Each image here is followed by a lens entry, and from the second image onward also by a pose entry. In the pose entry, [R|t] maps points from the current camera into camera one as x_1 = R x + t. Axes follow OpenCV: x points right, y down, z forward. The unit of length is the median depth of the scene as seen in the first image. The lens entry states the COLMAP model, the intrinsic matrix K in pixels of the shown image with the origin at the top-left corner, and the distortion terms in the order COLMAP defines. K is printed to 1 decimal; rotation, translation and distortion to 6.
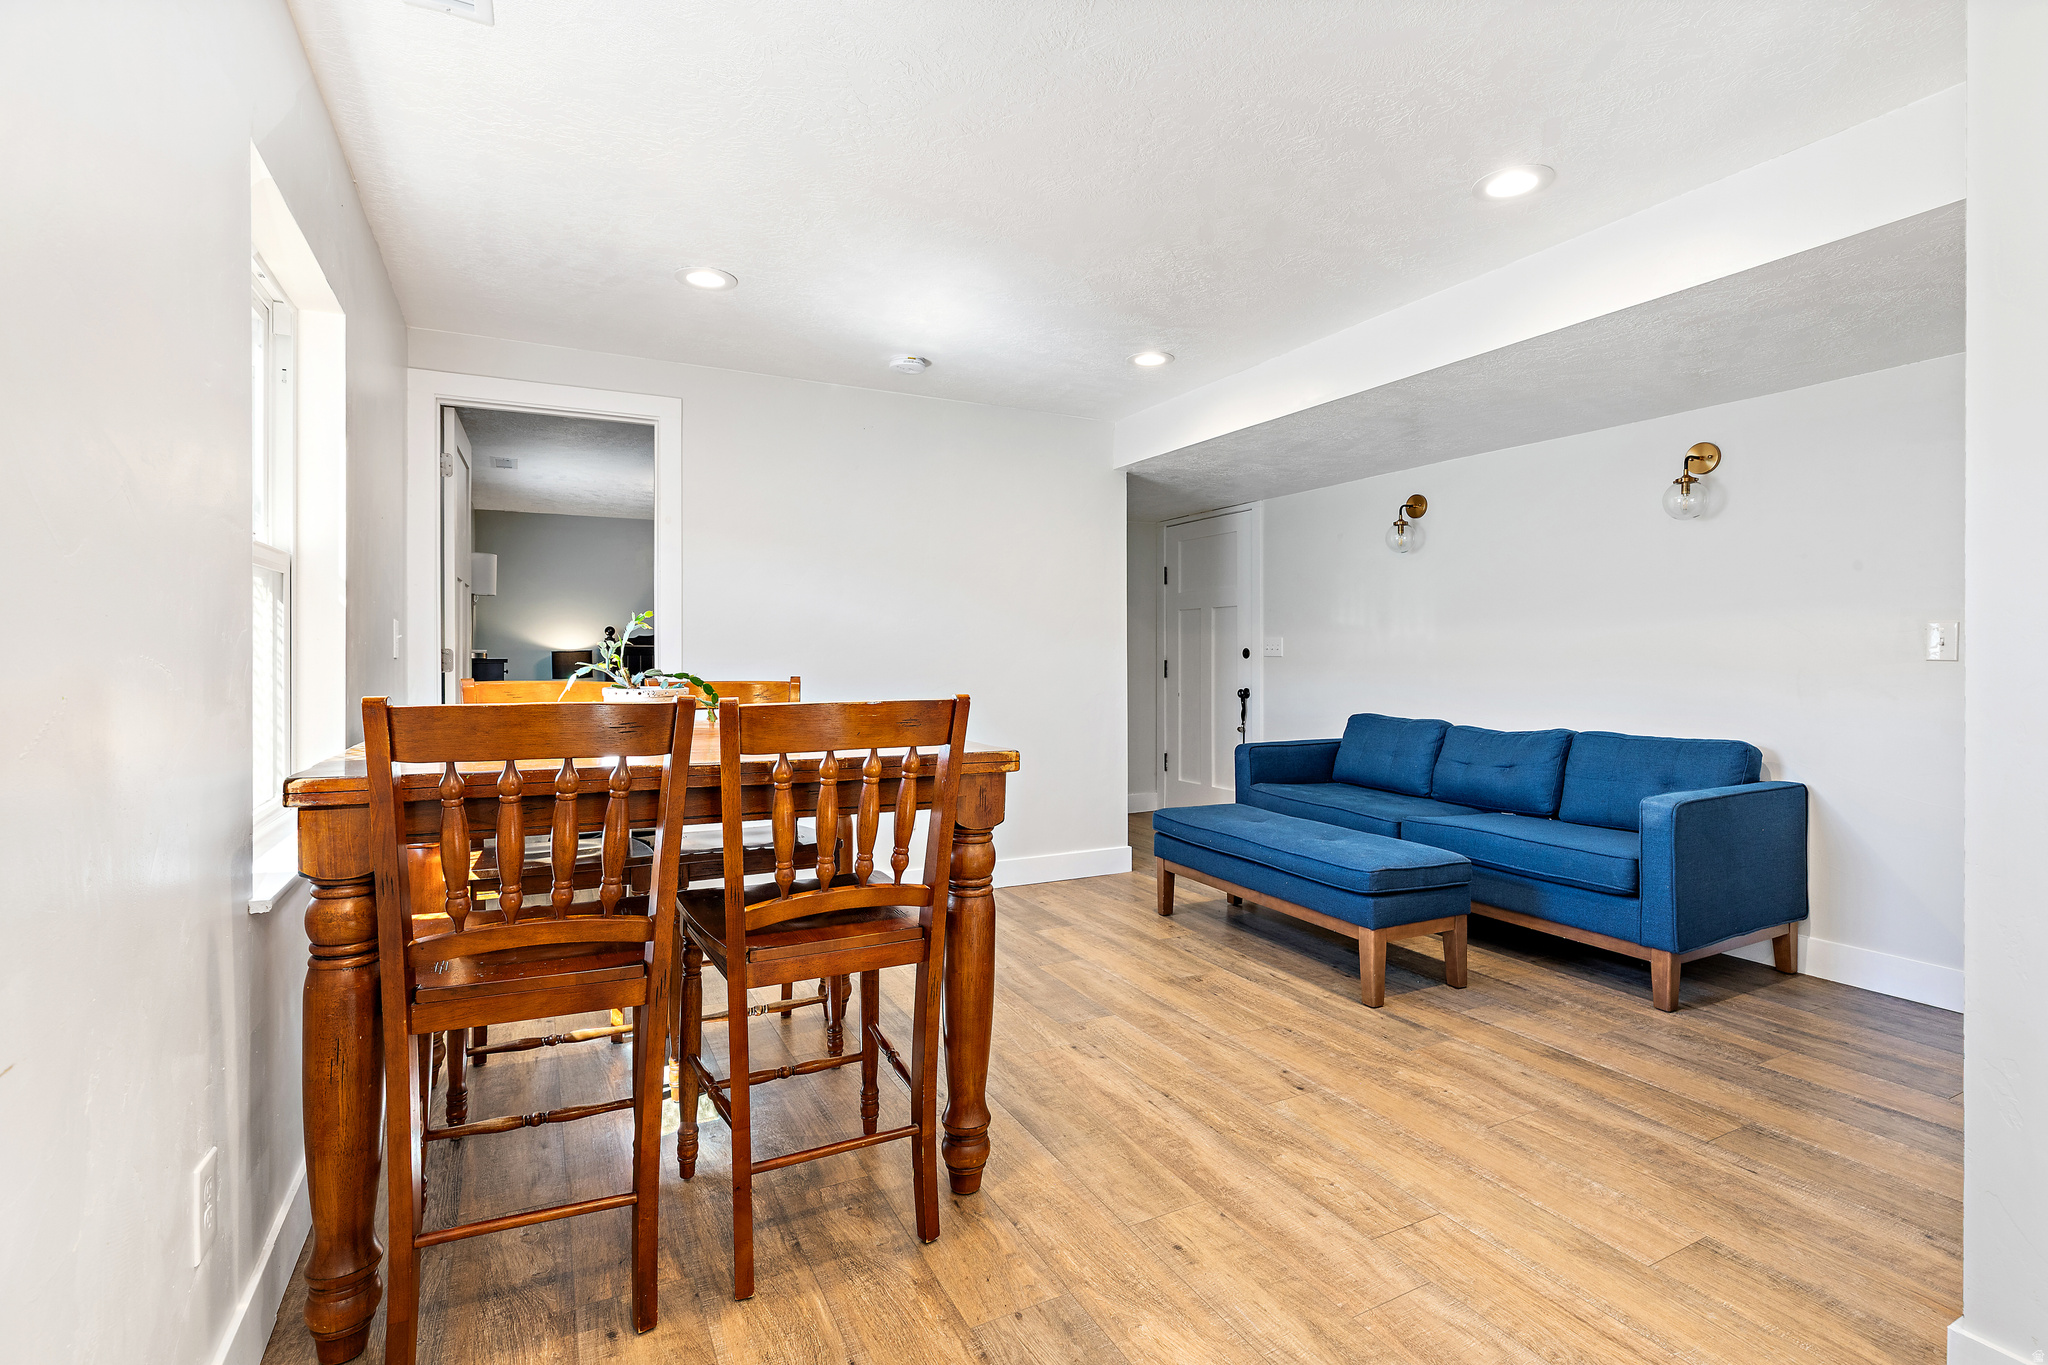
lens RADIAL K [[967.2, 0, 1037.4], [0, 967.2, 669.3], [0, 0, 1]] dist [0.005233, 0.000267]
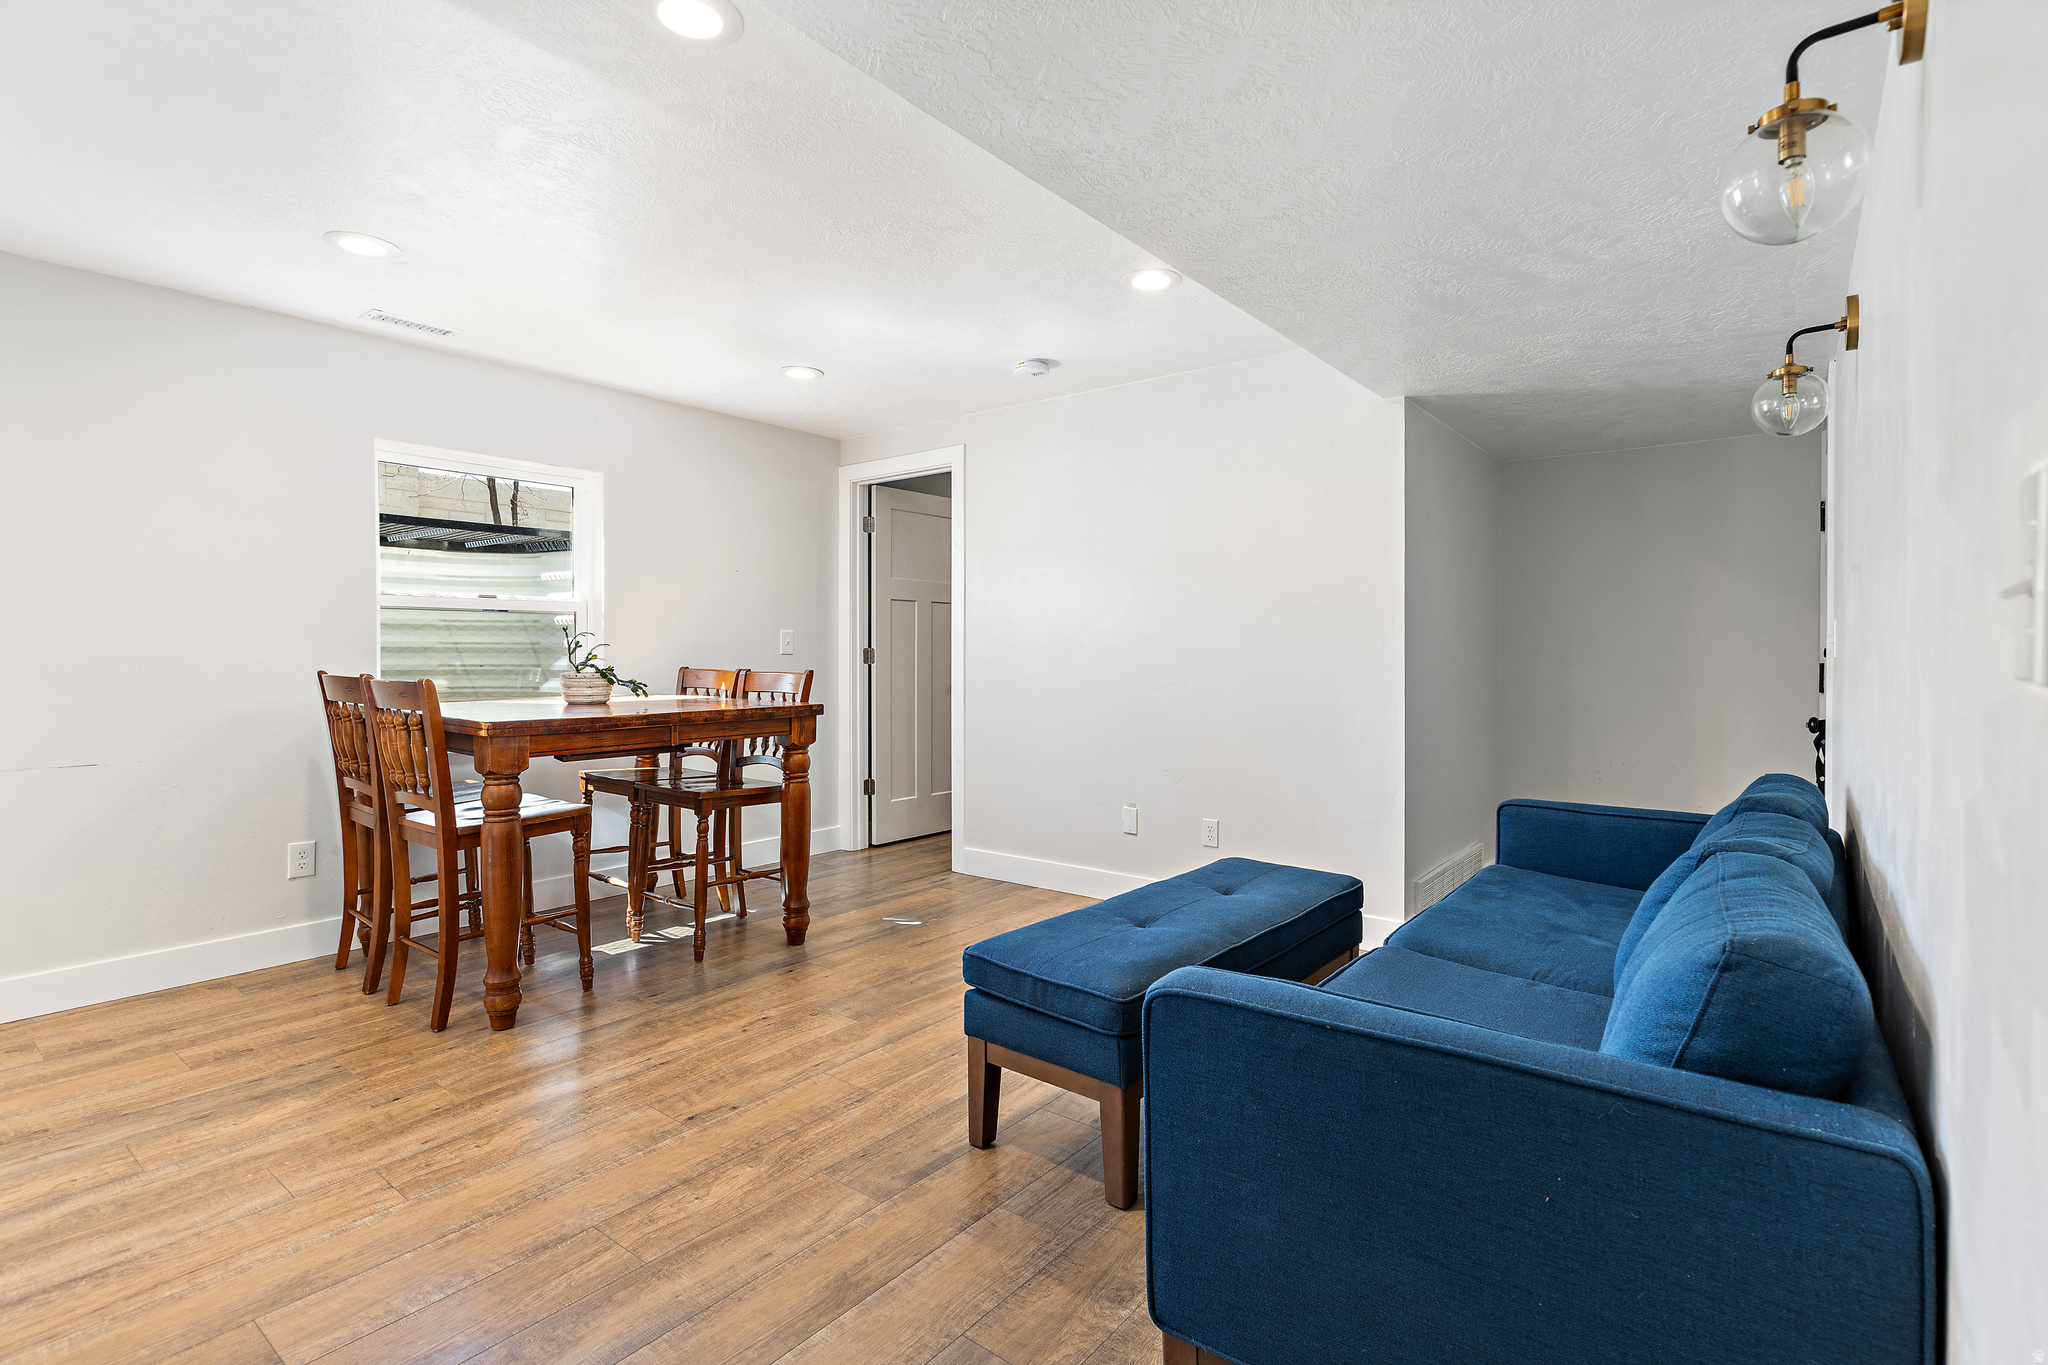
lens RADIAL K [[967.2, 0, 1028.2], [0, 967.2, 667.2], [0, 0, 1]] dist [0.005233, 0.000267]
pose [[0.400001, 0.012237, -0.916433, 1.230815], [-0.009299, 0.999914, 0.009292, -0.011778], [0.916468, 0.004805, 0.400080, 0.909321]]
